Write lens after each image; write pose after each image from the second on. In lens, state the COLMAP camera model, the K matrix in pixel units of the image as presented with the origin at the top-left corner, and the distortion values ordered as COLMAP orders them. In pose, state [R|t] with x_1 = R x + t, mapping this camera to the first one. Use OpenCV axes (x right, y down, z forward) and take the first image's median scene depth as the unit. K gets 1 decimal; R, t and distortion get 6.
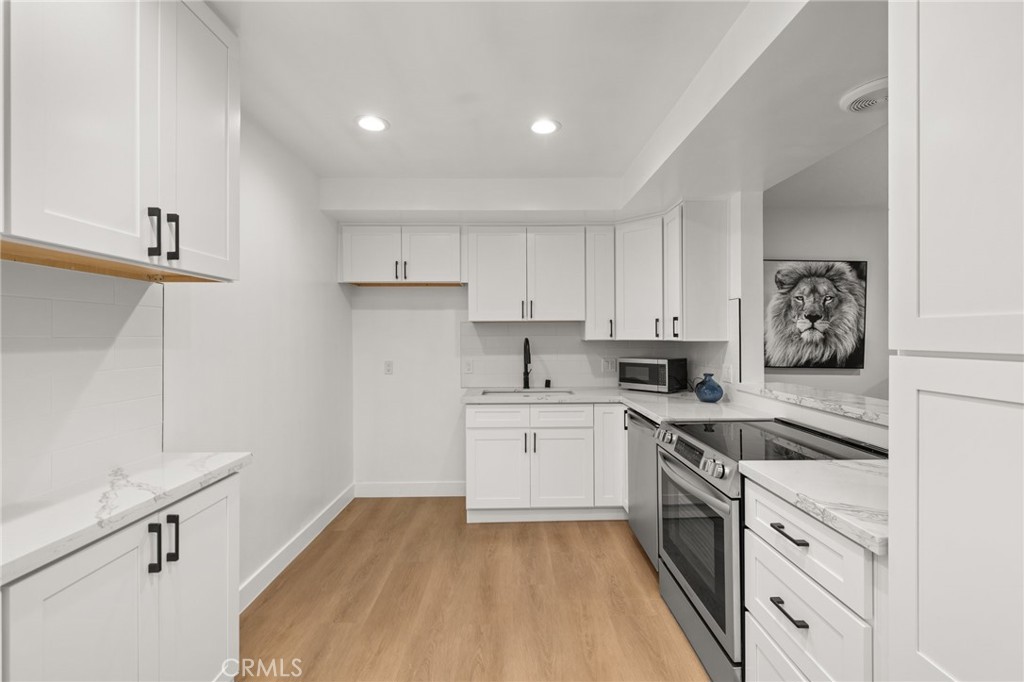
lens RADIAL K [[451.1, 0, 515.6], [0, 451.1, 336.6], [0, 0, 1]] dist [-0.000698, -0.000076]
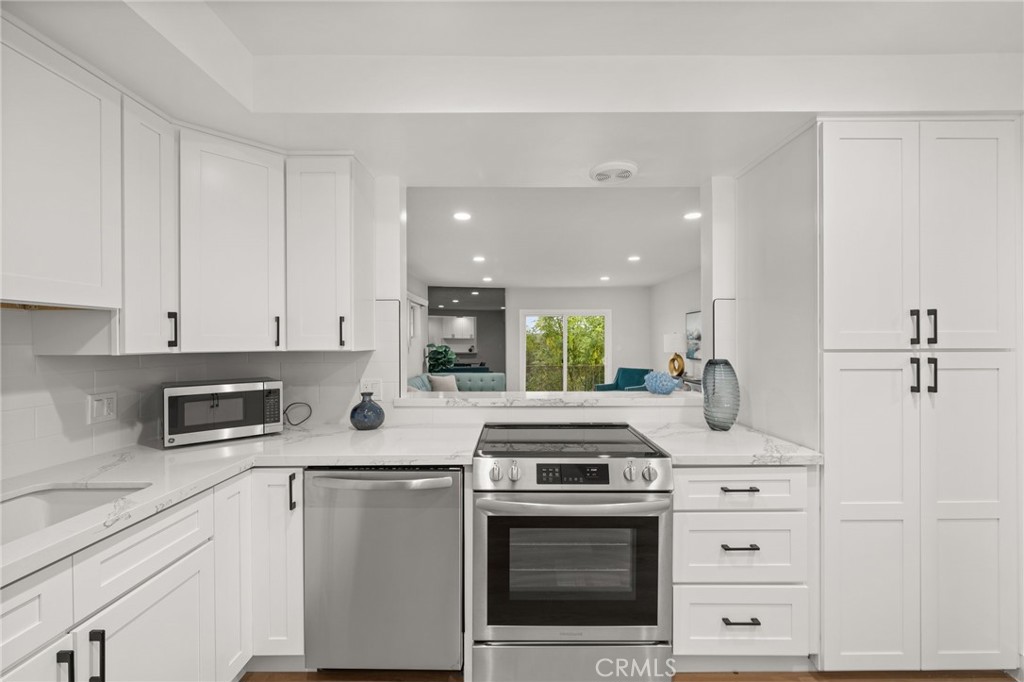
lens RADIAL K [[421.7, 0, 513.6], [0, 421.7, 342.4], [0, 0, 1]] dist [-0.003711, 0.000605]
pose [[0.015567, 0.001558, 0.999878, -0.284271], [0.007168, 0.999973, -0.001670, -0.001083], [-0.999853, 0.007193, 0.015555, 0.712724]]
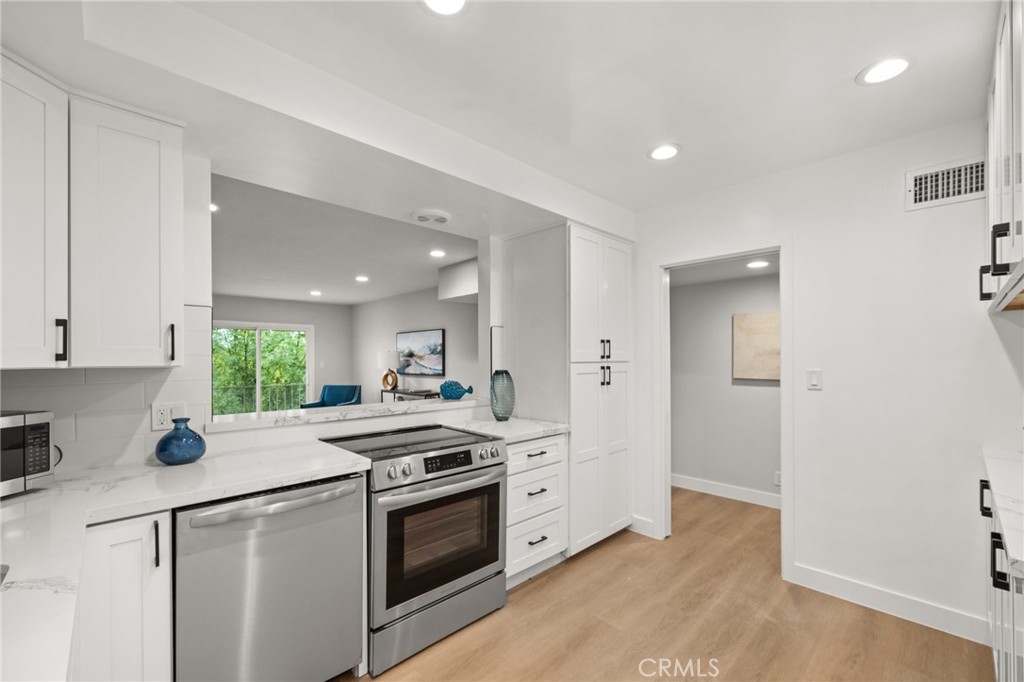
lens RADIAL K [[421.7, 0, 511.7], [0, 421.7, 358.7], [0, 0, 1]] dist [-0.003711, 0.000605]
pose [[-0.682510, 0.004510, 0.730862, -0.308559], [0.007578, 0.999971, 0.000906, 0.001373], [-0.730837, 0.006157, -0.682524, 1.029848]]
